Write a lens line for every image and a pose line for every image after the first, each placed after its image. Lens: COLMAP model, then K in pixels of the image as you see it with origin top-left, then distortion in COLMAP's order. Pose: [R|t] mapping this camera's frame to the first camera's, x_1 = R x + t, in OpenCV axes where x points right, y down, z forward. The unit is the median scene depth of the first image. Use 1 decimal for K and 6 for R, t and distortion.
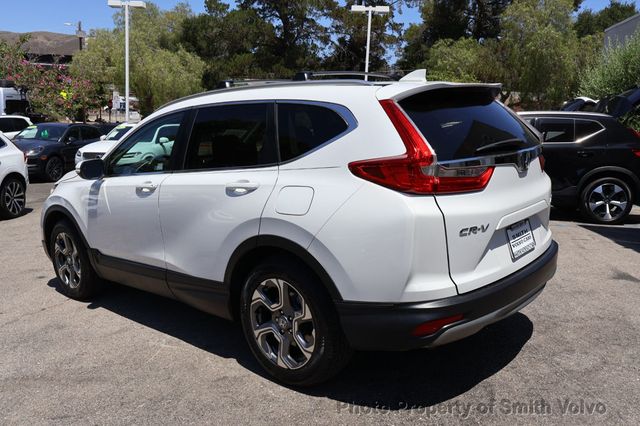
lens RADIAL K [[539.3, 0, 320.0], [0, 539.3, 213.0], [0, 0, 1]] dist [-0.005898, 0.006807]
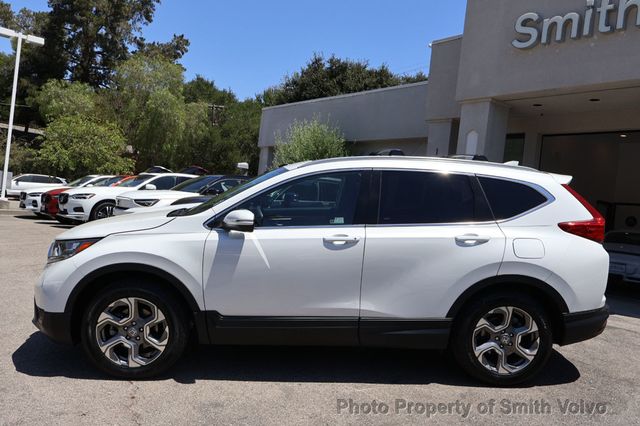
lens RADIAL K [[539.3, 0, 320.0], [0, 539.3, 213.0], [0, 0, 1]] dist [-0.005898, 0.006807]
pose [[0.698276, 0.026016, 0.715356, -1.334528], [0.037657, 0.996621, -0.073003, -0.030392], [-0.714838, 0.077914, 0.694936, 0.358106]]
